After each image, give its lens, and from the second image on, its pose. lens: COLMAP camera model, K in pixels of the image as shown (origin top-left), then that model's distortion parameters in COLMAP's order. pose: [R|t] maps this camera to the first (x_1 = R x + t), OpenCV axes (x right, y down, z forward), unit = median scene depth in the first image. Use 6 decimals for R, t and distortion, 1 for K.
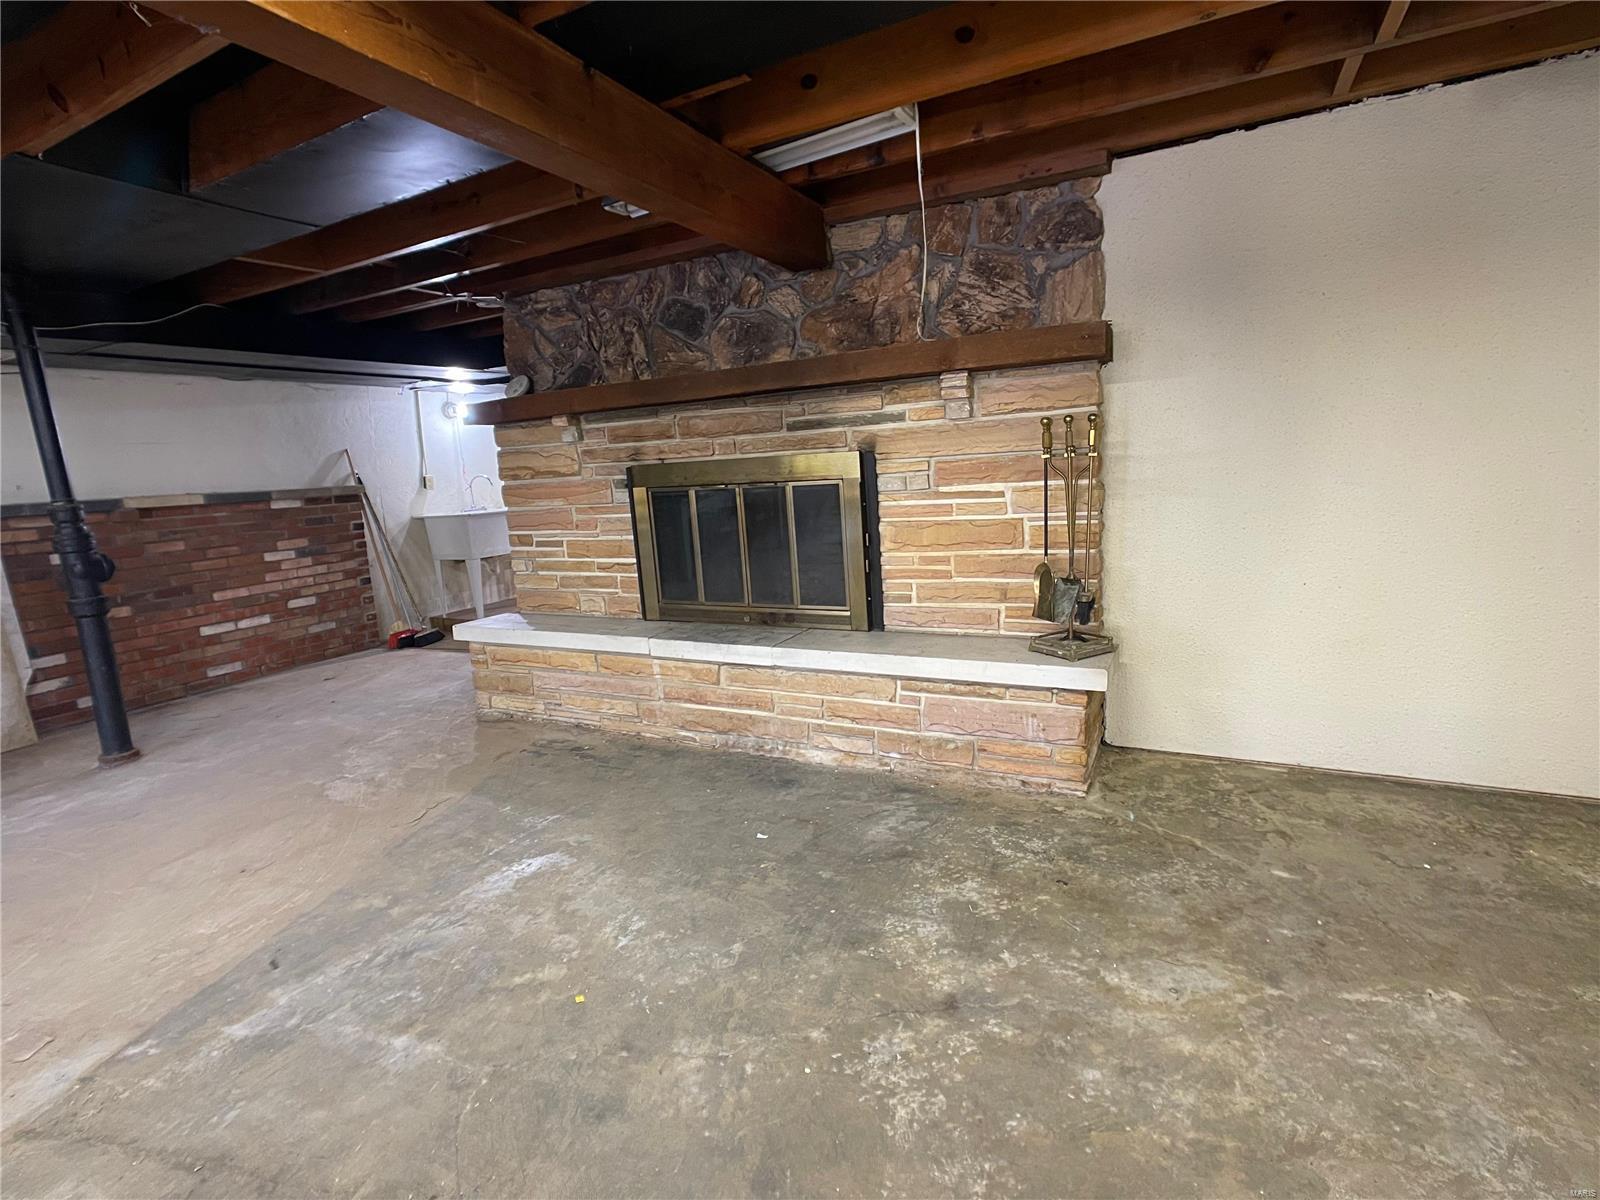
lens RADIAL K [[777.7, 0, 803.1], [0, 777.7, 603.2], [0, 0, 1]] dist [-0.019092, 0.009693]
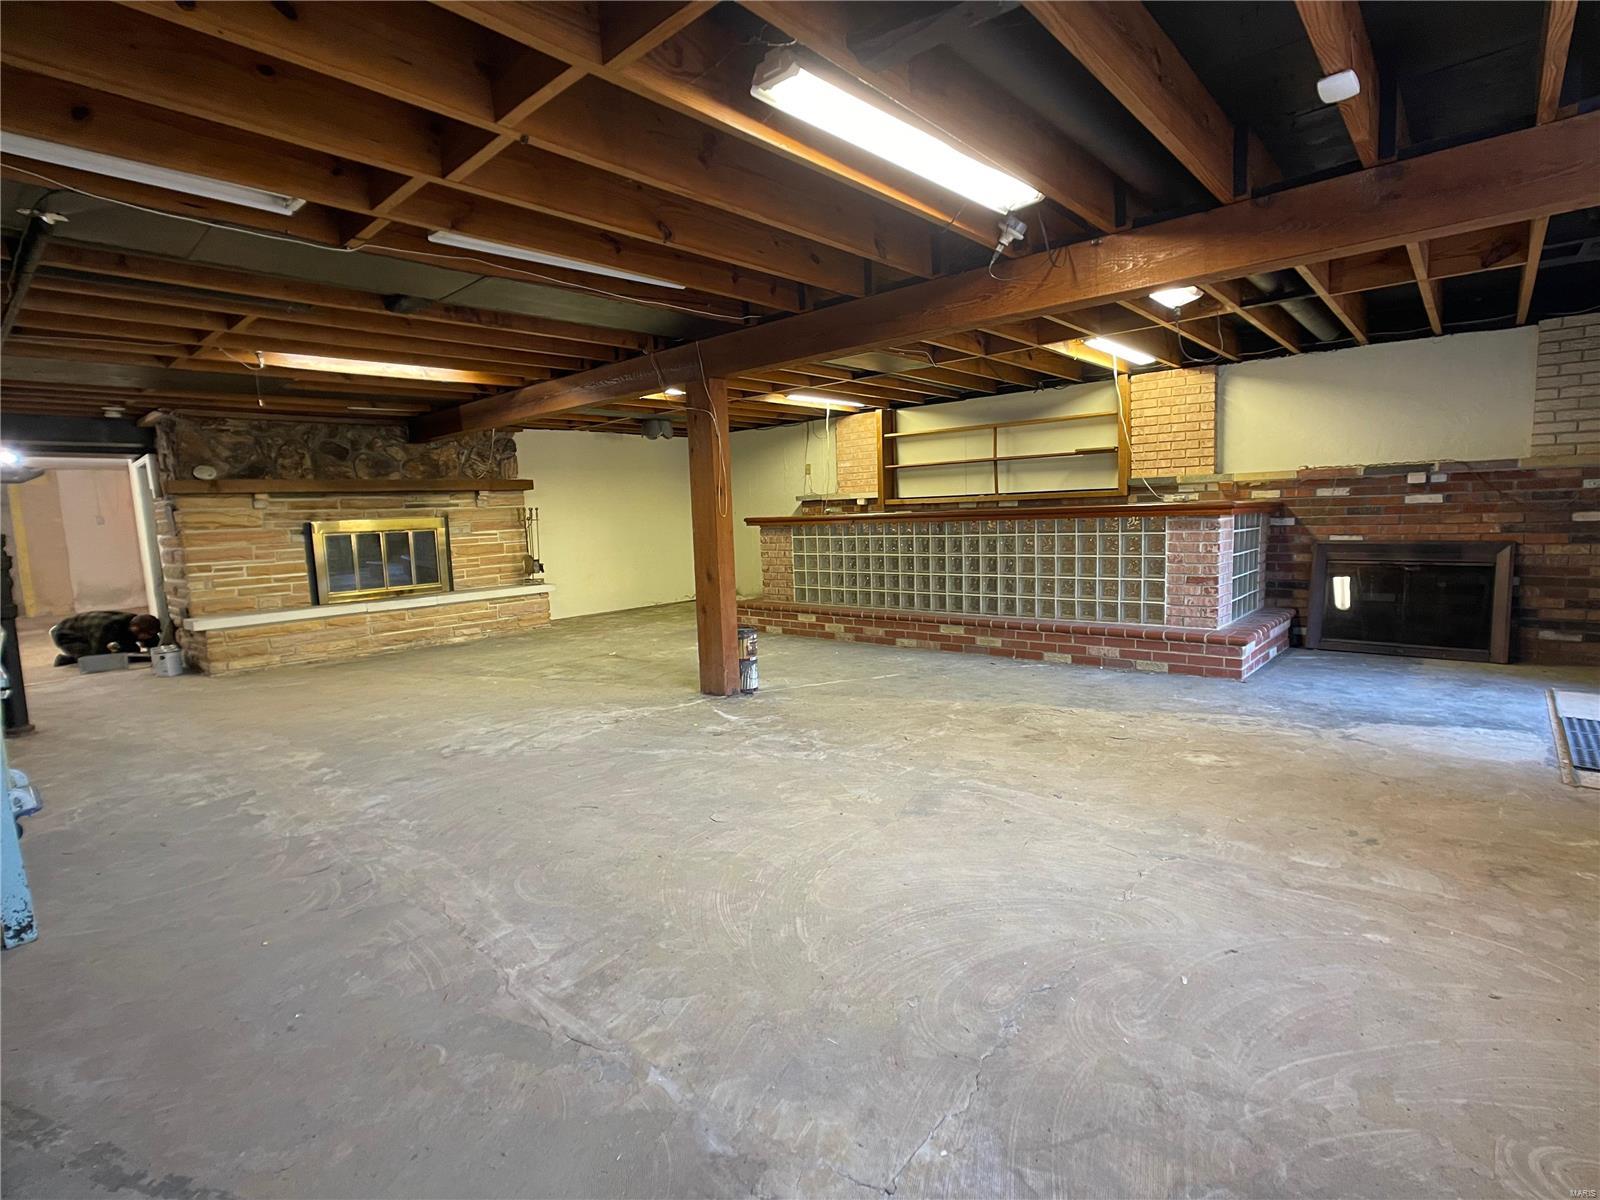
lens RADIAL K [[777.7, 0, 813.2], [0, 777.7, 597.7], [0, 0, 1]] dist [-0.019092, 0.009693]
pose [[0.248518, -0.060323, 0.966747, -1.985056], [0.196117, 0.980521, 0.010768, 0.252731], [-0.948566, 0.186920, 0.255508, -0.684554]]
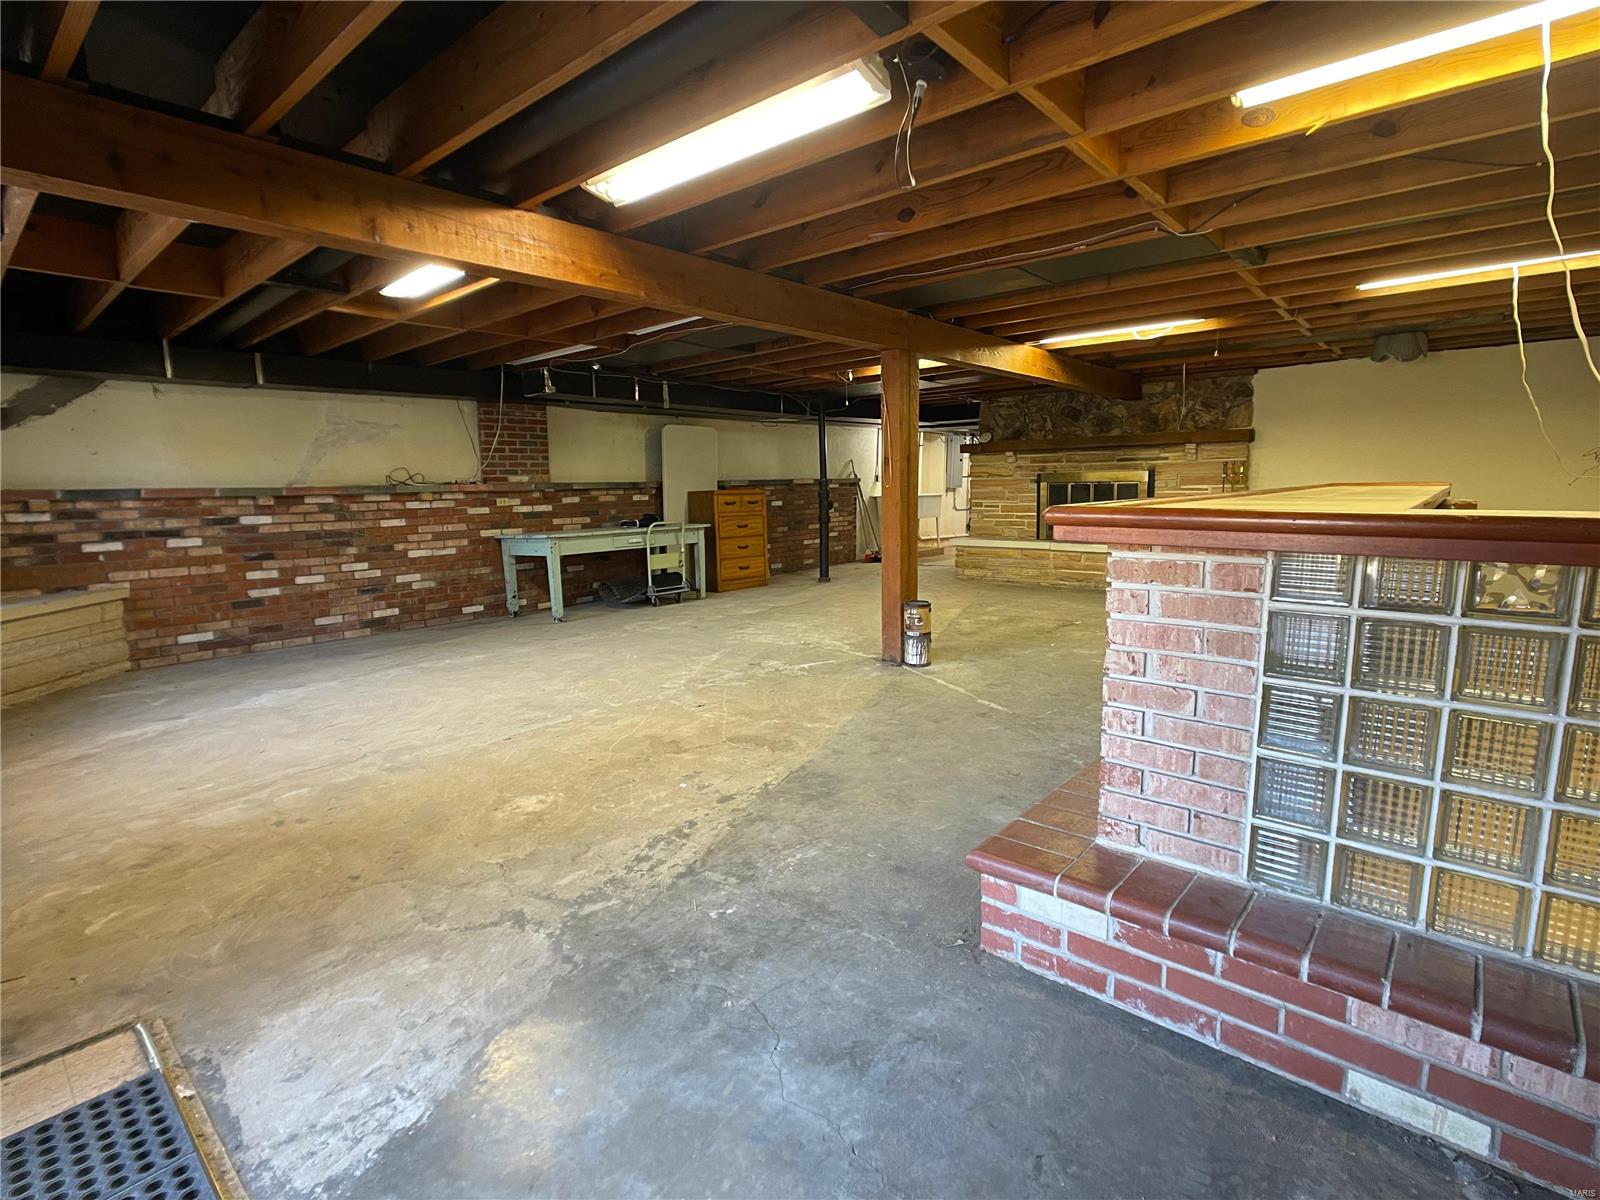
lens RADIAL K [[777.7, 0, 816.8], [0, 777.7, 603.3], [0, 0, 1]] dist [-0.019092, 0.009693]
pose [[0.973069, 0.073300, -0.218551, -0.387538], [-0.076789, 0.997019, -0.007499, 0.331120], [0.217350, 0.024079, 0.975797, -1.664683]]
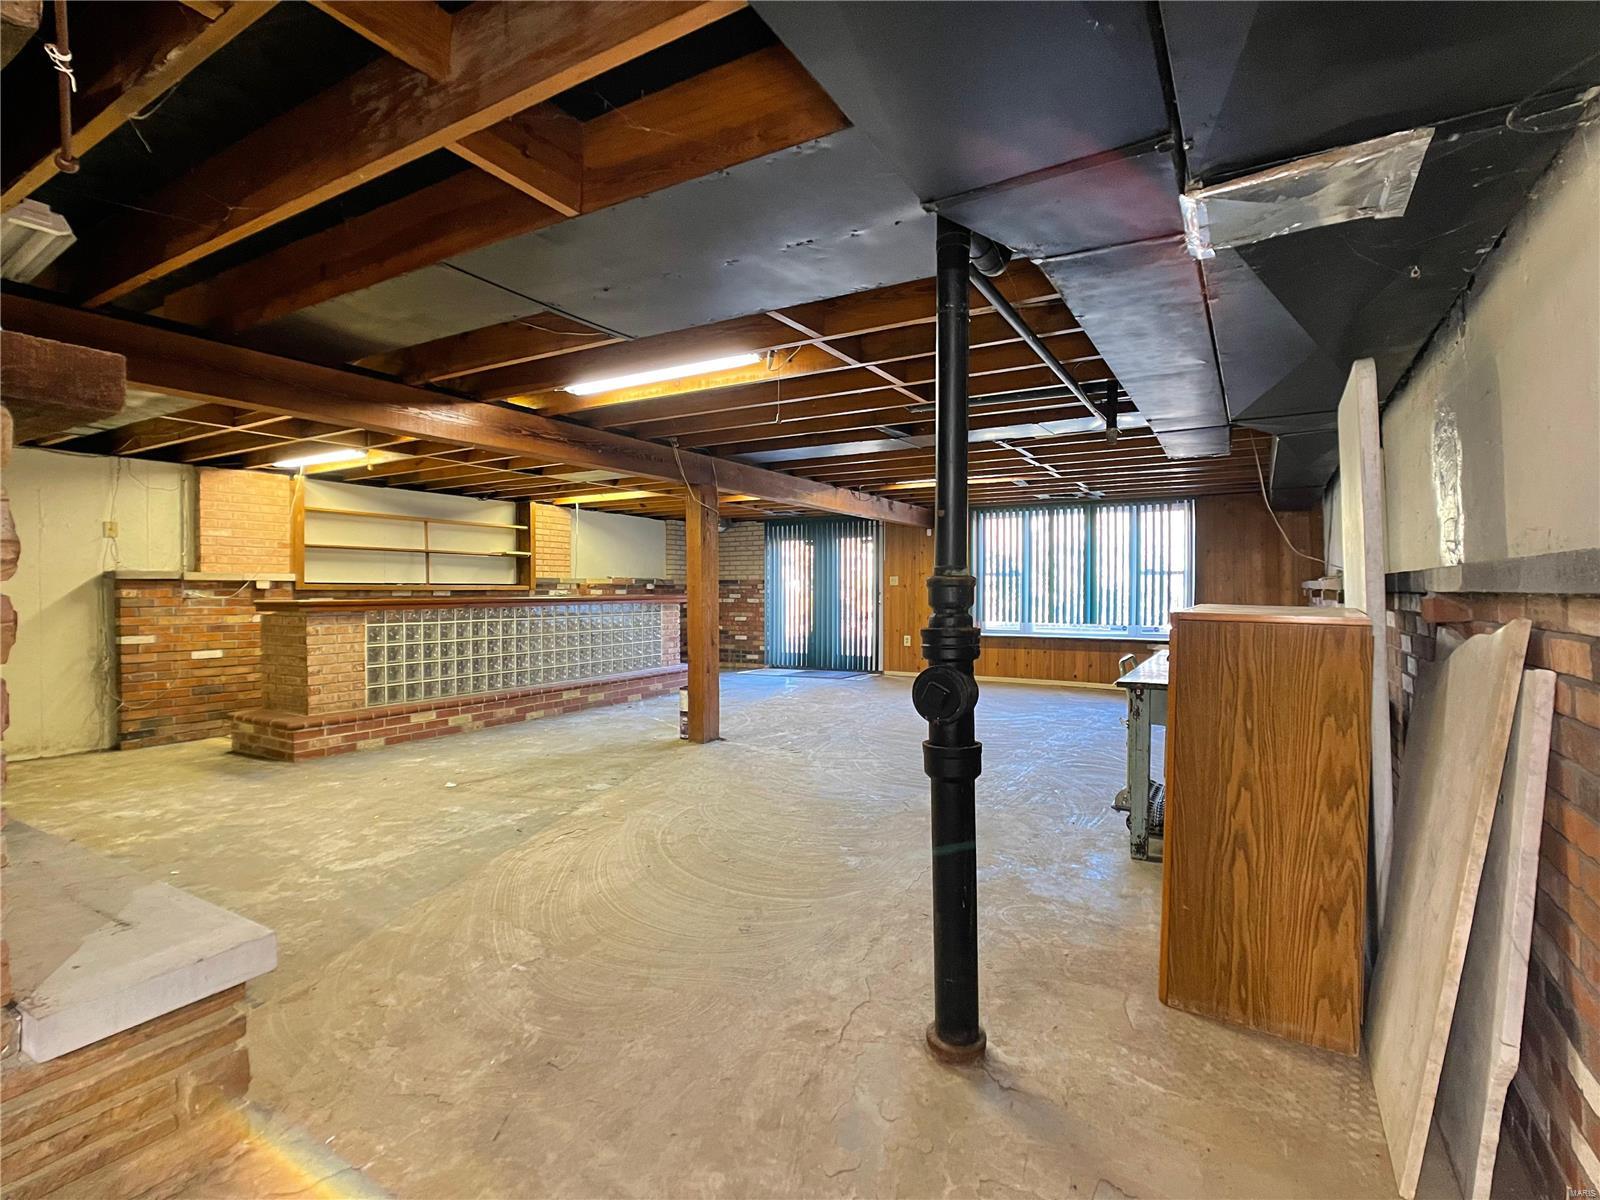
lens RADIAL K [[777.7, 0, 800.1], [0, 777.7, 591.1], [0, 0, 1]] dist [-0.019092, 0.009693]
pose [[-0.995979, 0.060806, 0.065787, -0.927860], [0.071617, 0.981610, 0.176952, -0.237526], [-0.053818, 0.180952, -0.982018, 1.641364]]
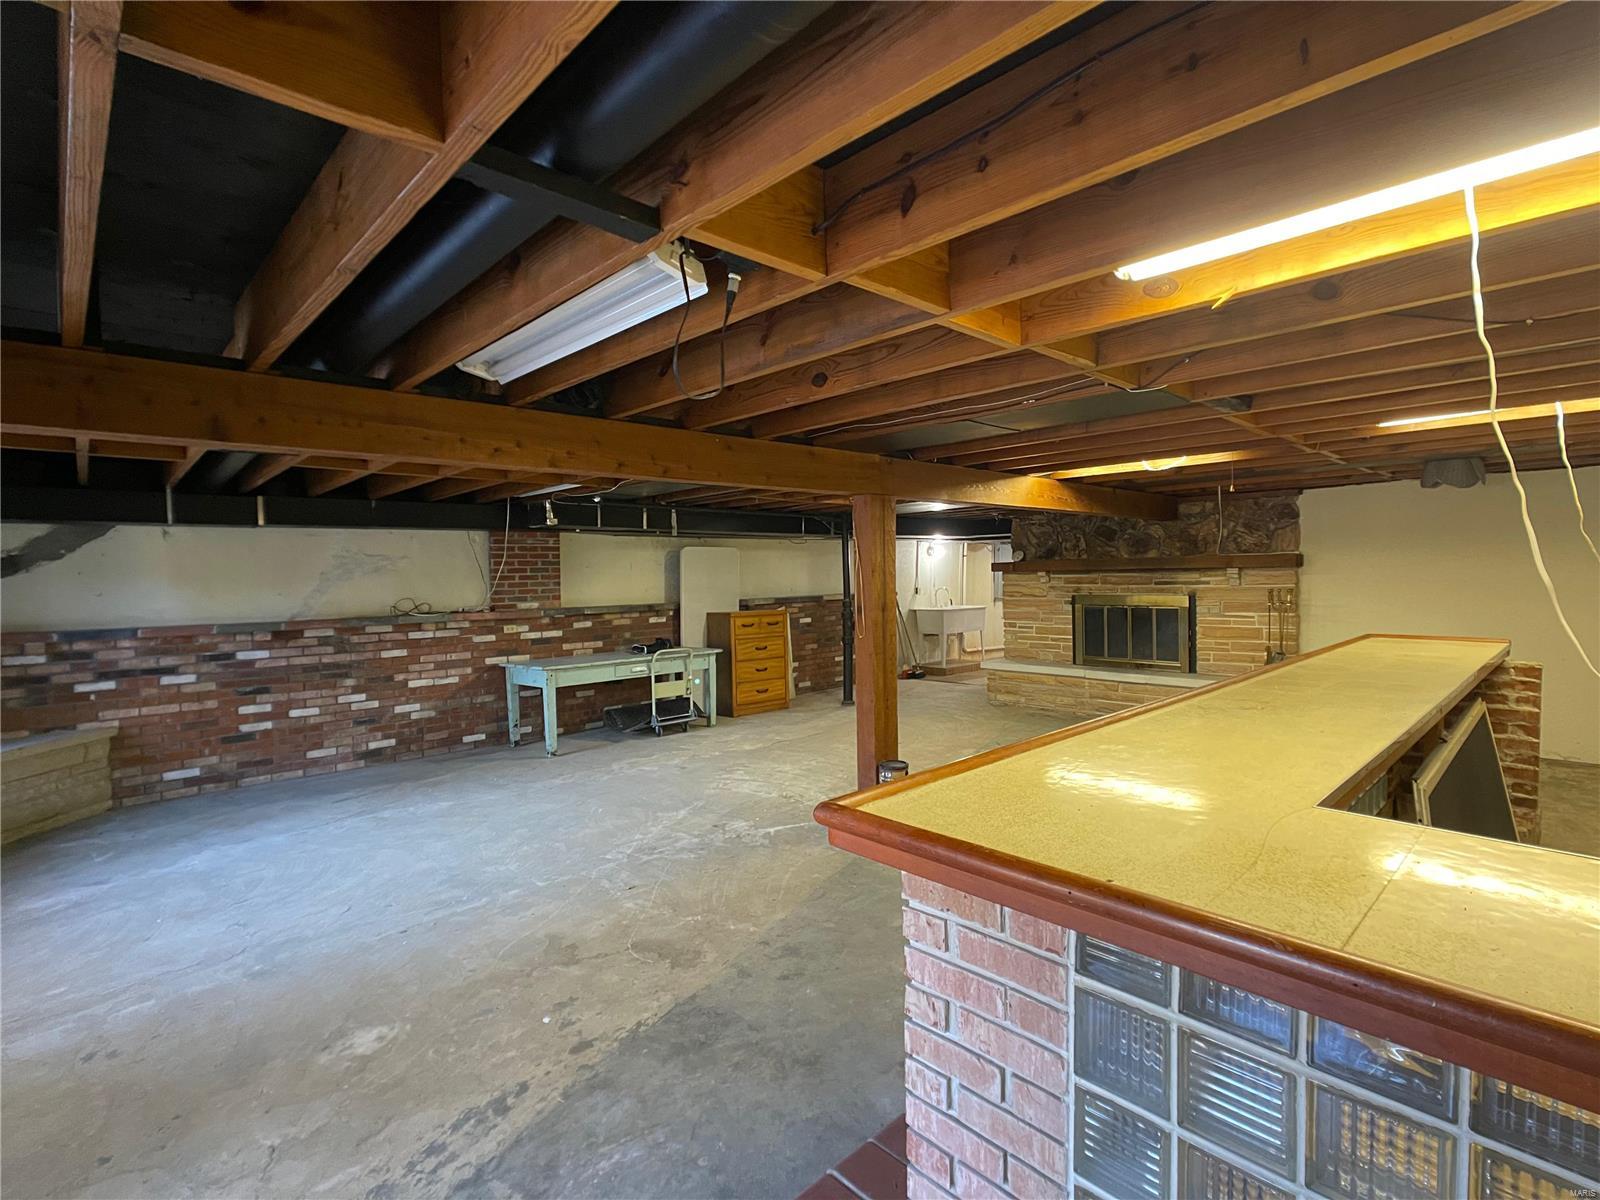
lens RADIAL K [[777.7, 0, 828.2], [0, 777.7, 610.2], [0, 0, 1]] dist [-0.019092, 0.009693]
pose [[0.948343, 0.054374, -0.312554, -0.221720], [-0.090766, 0.990523, -0.103082, 0.186032], [0.303987, 0.126126, 0.944290, -1.517126]]
